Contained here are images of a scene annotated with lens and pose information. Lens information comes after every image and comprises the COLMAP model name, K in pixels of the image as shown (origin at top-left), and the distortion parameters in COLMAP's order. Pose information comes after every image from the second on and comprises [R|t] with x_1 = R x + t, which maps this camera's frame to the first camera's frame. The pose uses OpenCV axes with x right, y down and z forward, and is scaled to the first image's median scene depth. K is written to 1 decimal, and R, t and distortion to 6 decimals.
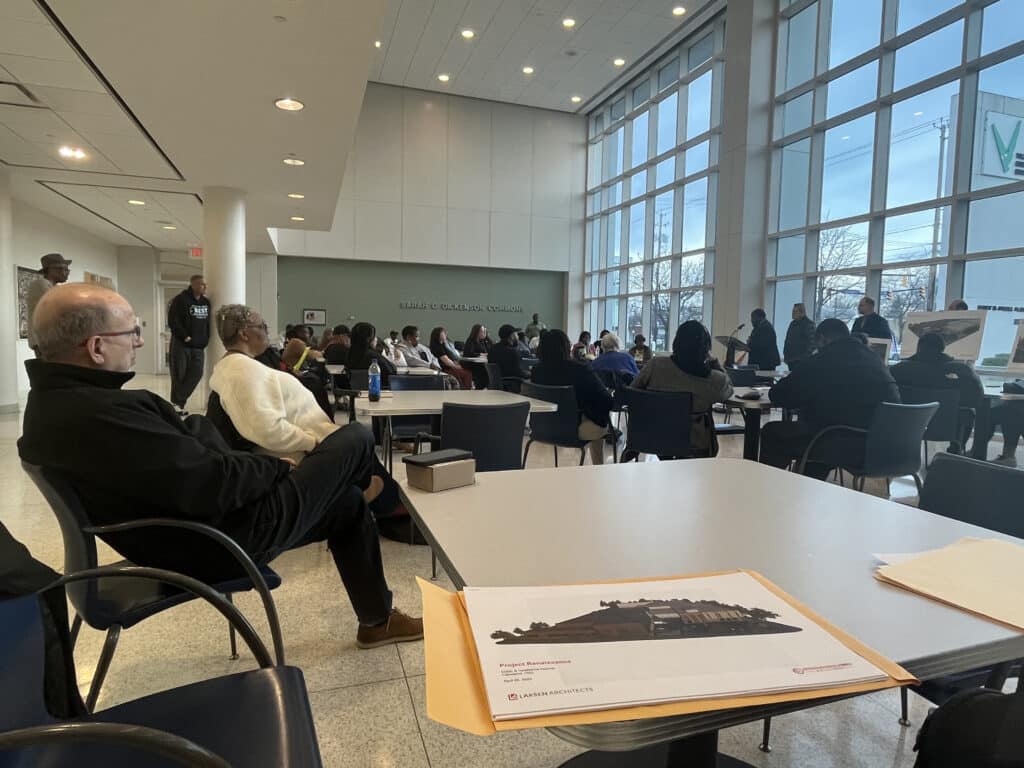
lens RADIAL K [[607.7, 0, 512.0], [0, 607.7, 384.0], [0, 0, 1]] dist [-0.000695, 0.000060]
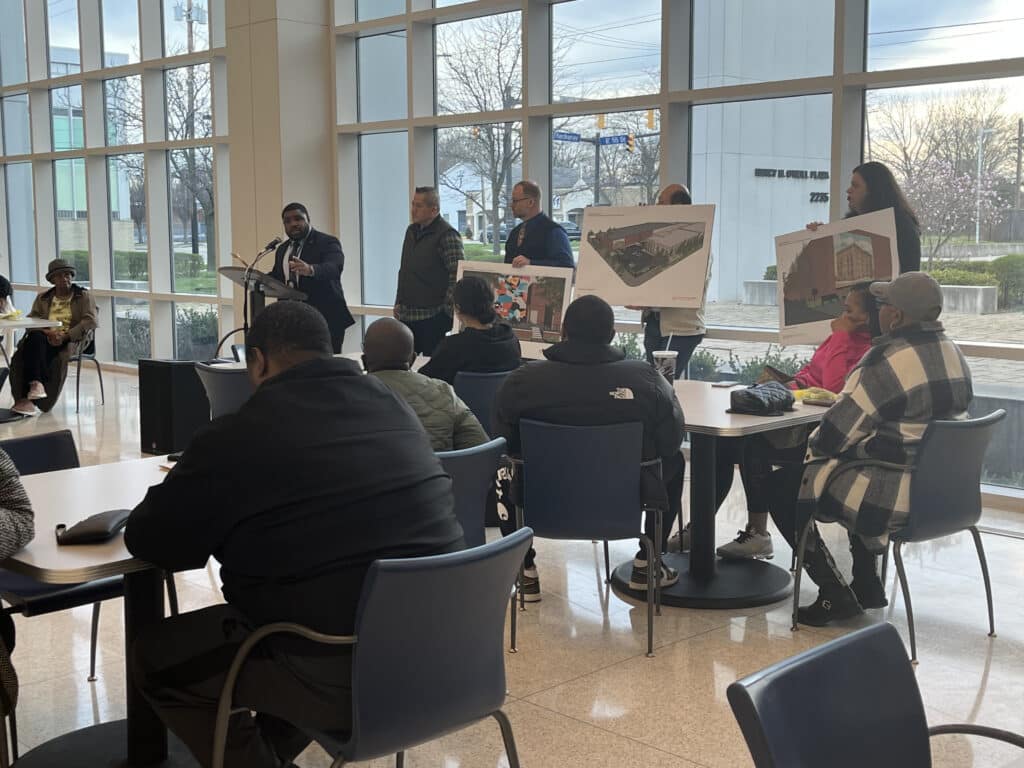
lens RADIAL K [[1268.5, 0, 512.0], [0, 1268.5, 384.0], [0, 0, 1]] dist [0.031705, 0.038052]
pose [[0.901726, -0.076690, 0.425452, 0.122855], [0.054932, 0.996488, 0.063195, -0.038492], [-0.428804, -0.033613, 0.902772, 0.098529]]
